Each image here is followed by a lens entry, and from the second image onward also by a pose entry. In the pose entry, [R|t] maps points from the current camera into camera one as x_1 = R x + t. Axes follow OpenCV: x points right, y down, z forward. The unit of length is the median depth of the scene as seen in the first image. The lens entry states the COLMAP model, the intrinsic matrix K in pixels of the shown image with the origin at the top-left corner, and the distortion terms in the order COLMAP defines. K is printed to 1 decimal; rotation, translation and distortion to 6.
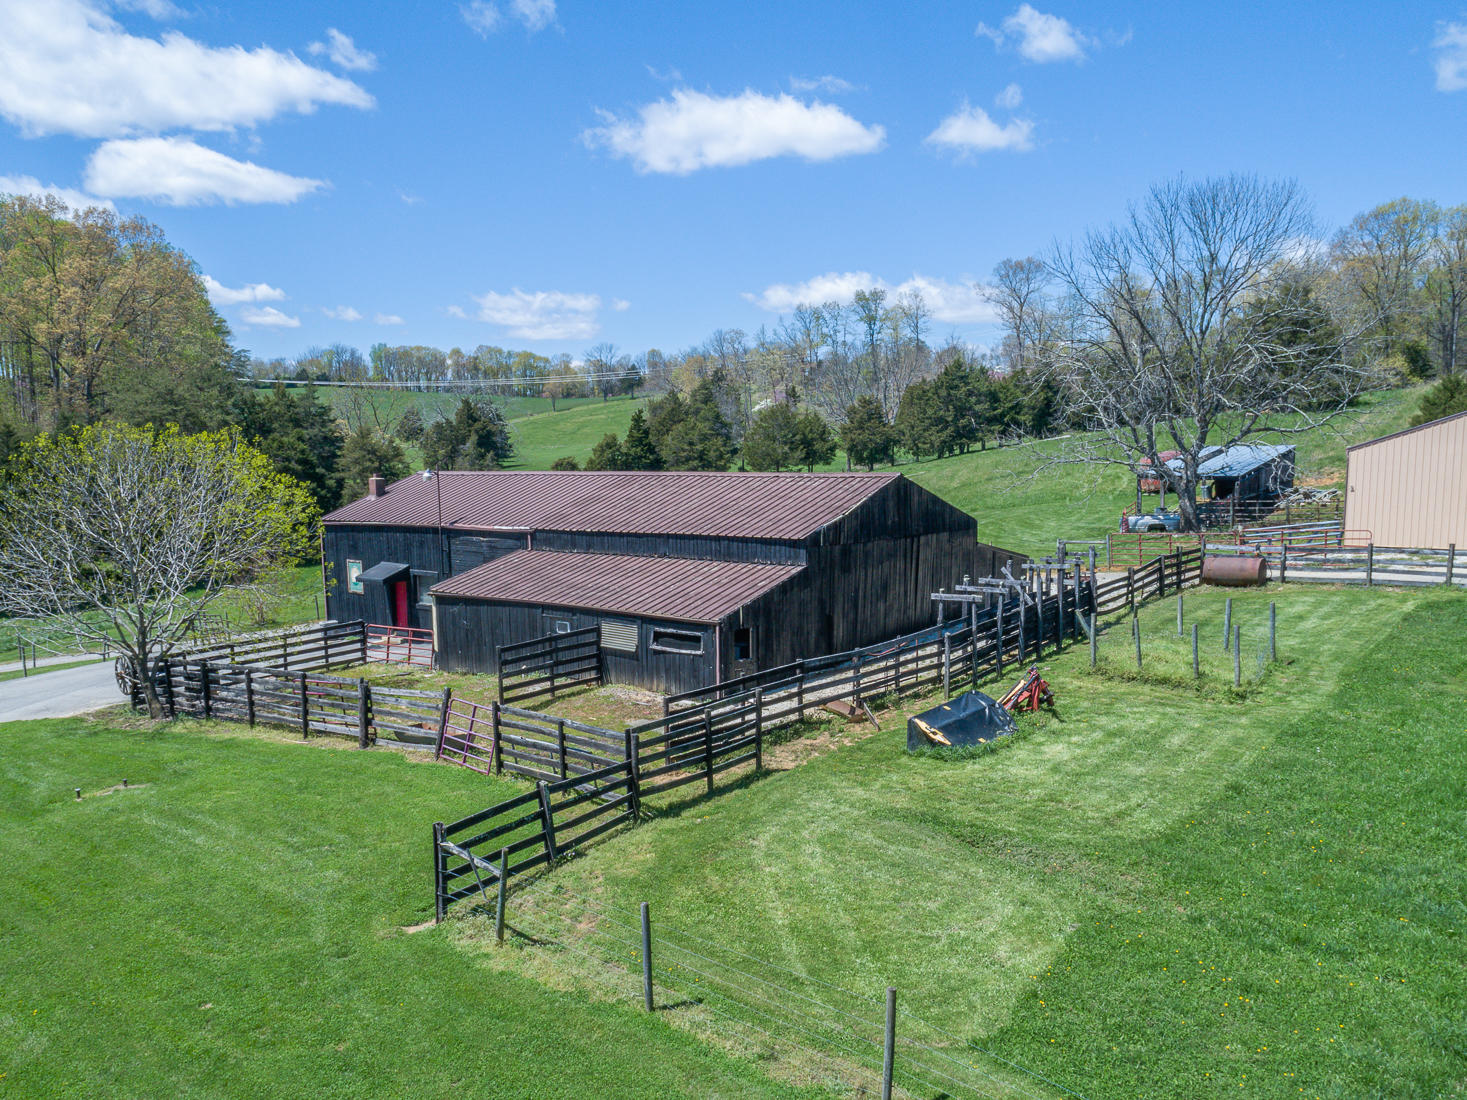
lens RADIAL K [[1244.8, 0, 694.3], [0, 1244.8, 621.7], [0, 0, 1]] dist [0.004102, -0.003732]
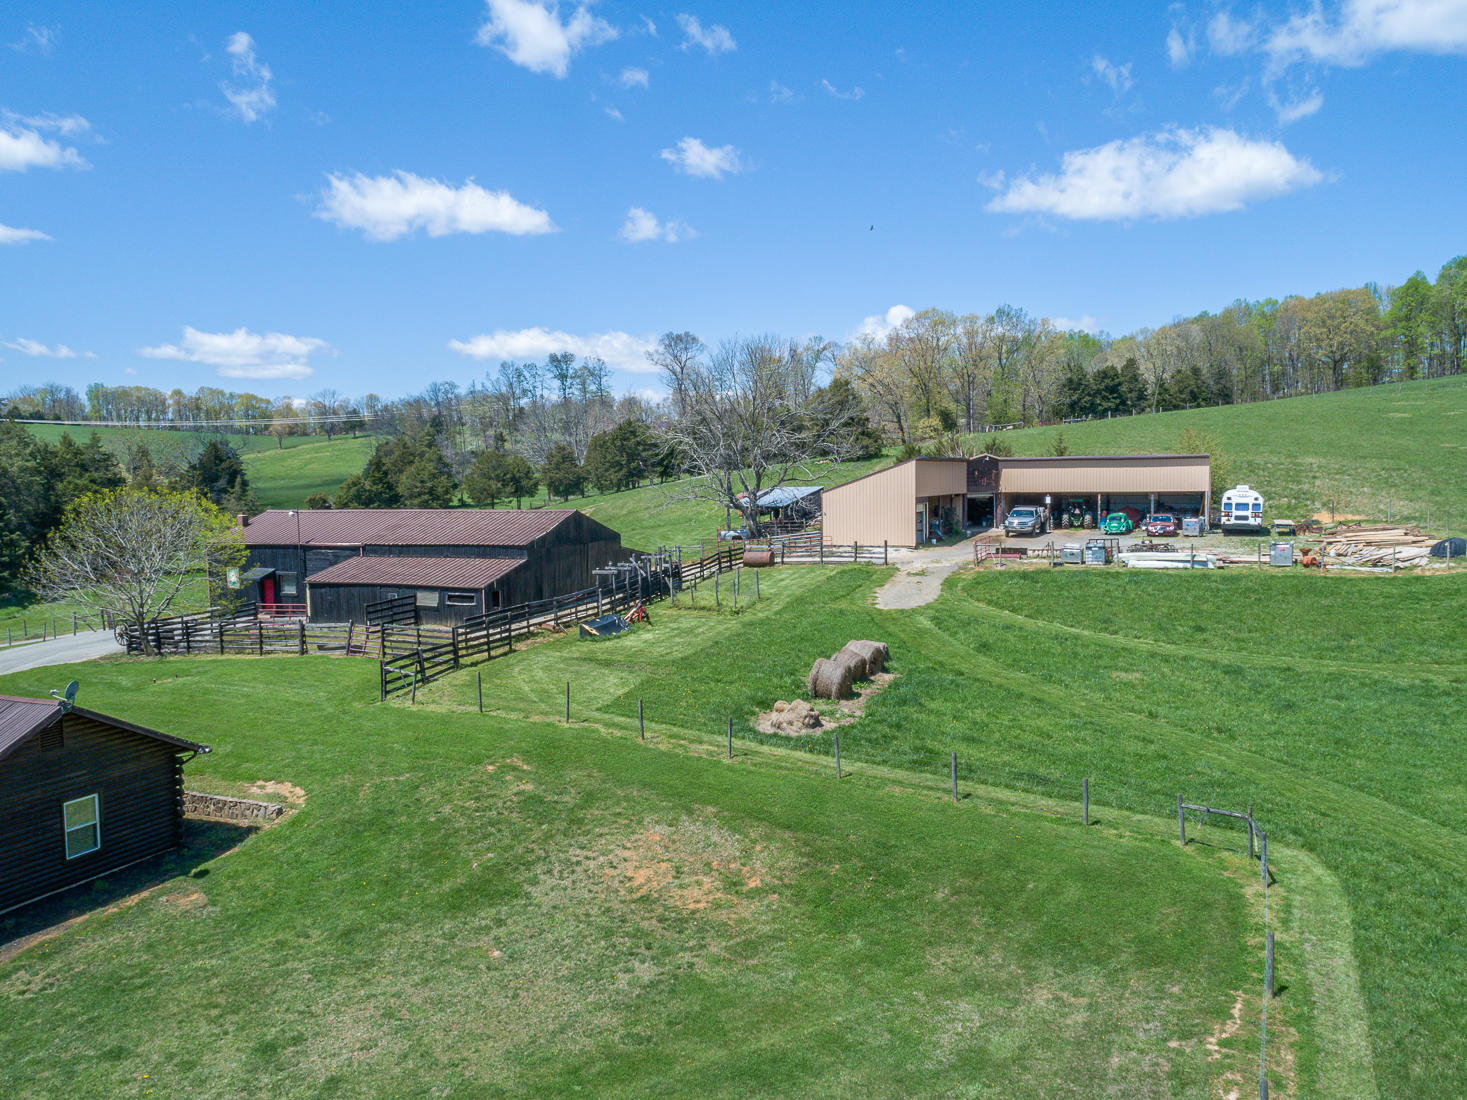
lens RADIAL K [[1109.0, 0, 733.5], [0, 1109.0, 550.0], [0, 0, 1]] dist [0.007186, -0.009564]
pose [[0.959049, -0.022954, 0.282309, -0.068095], [0.043668, 0.996777, -0.067299, 0.054514], [-0.279854, 0.076871, 0.956960, -0.560036]]
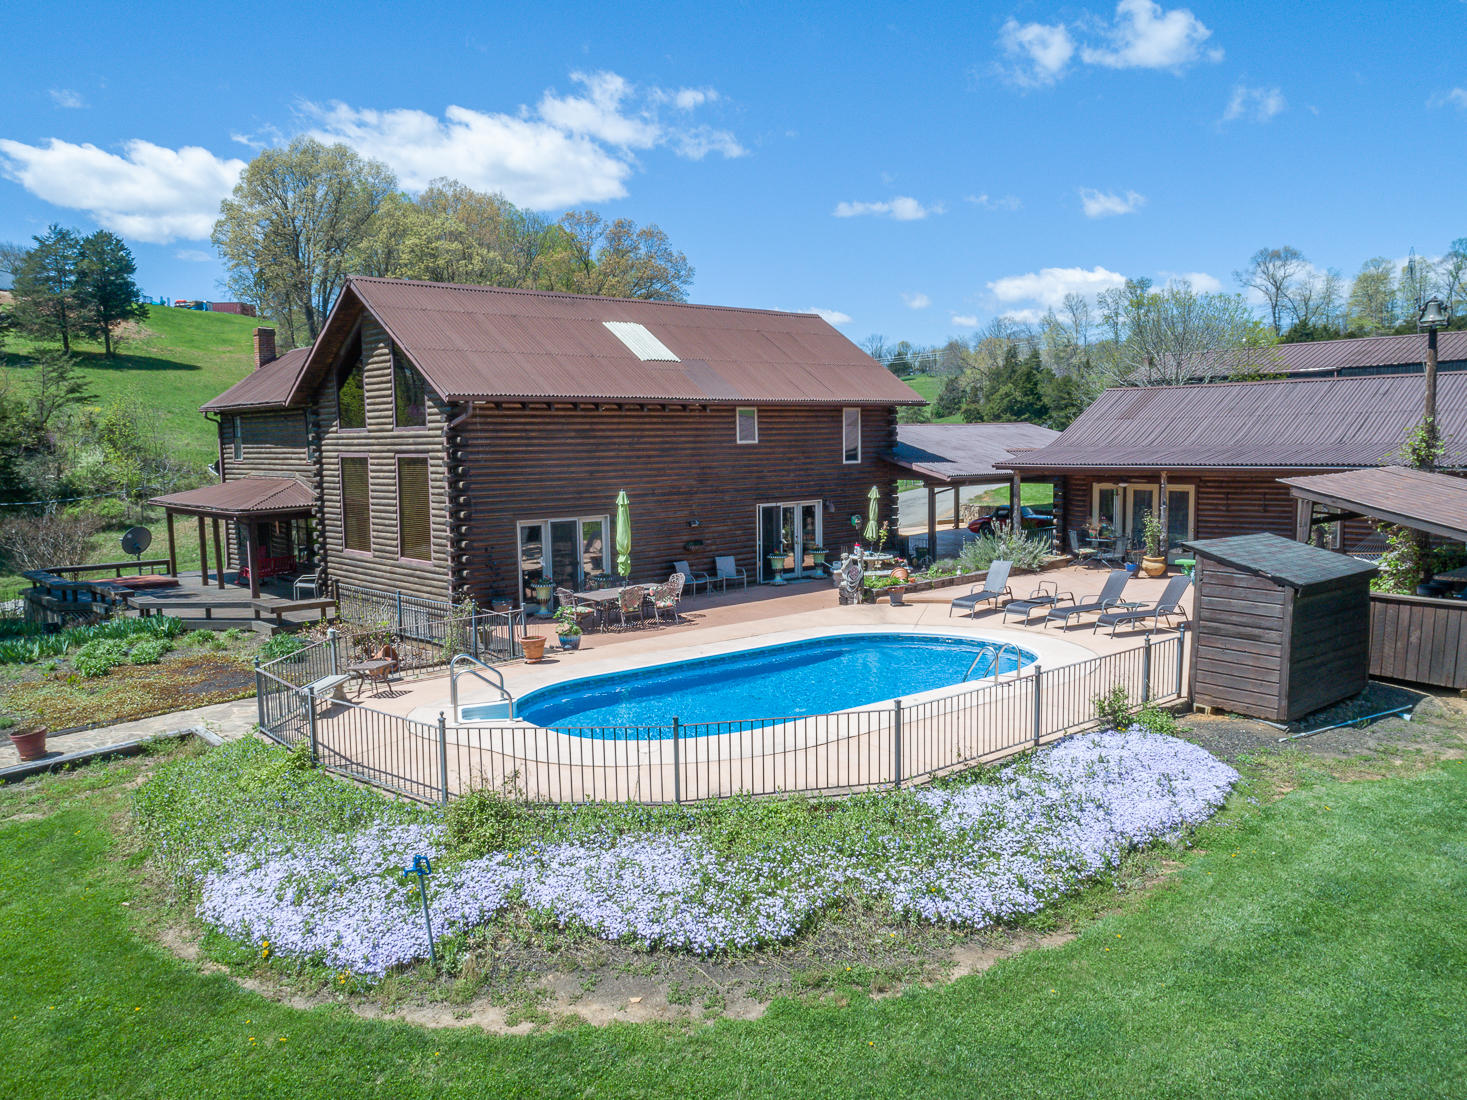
lens RADIAL K [[1109.0, 0, 733.5], [0, 1109.0, 550.0], [0, 0, 1]] dist [0.007186, -0.009564]
pose [[0.990780, 0.005722, -0.135362, -0.648922], [-0.010919, 0.999230, -0.037684, 0.202248], [0.135042, 0.038815, 0.990079, -0.447690]]
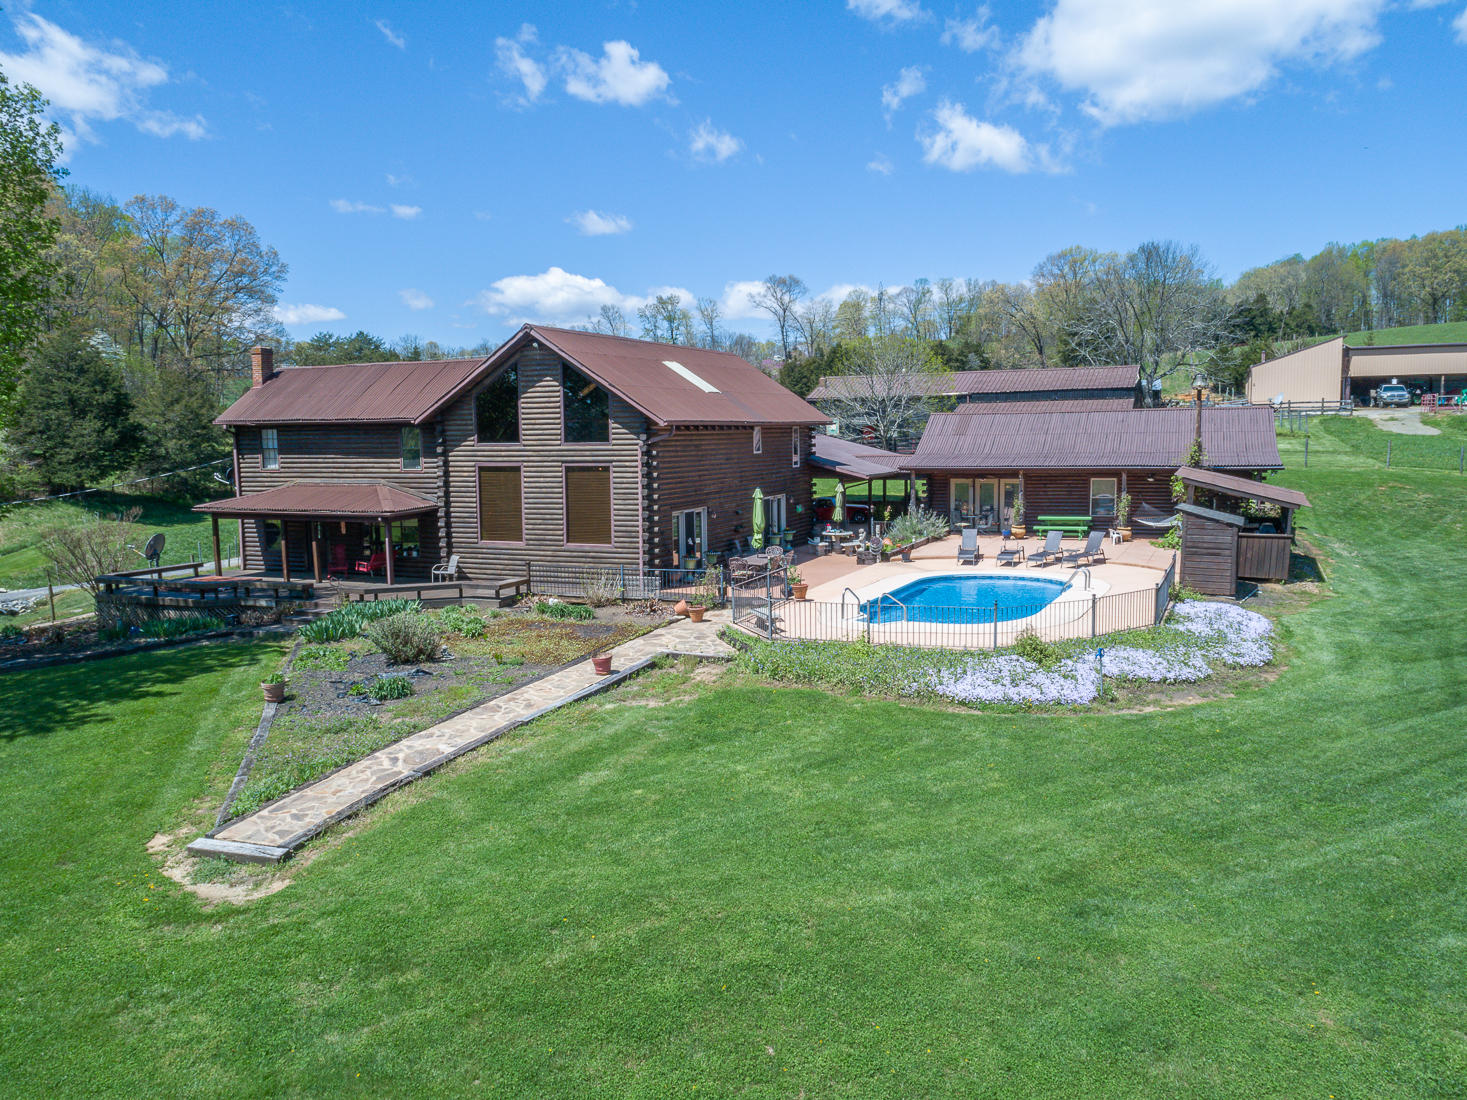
lens RADIAL K [[1109.0, 0, 733.5], [0, 1109.0, 550.0], [0, 0, 1]] dist [0.007186, -0.009564]
pose [[0.954522, -0.036185, 0.295938, -1.023681], [0.047178, 0.998433, -0.030086, 0.218741], [-0.294385, 0.042680, 0.954733, -0.648208]]
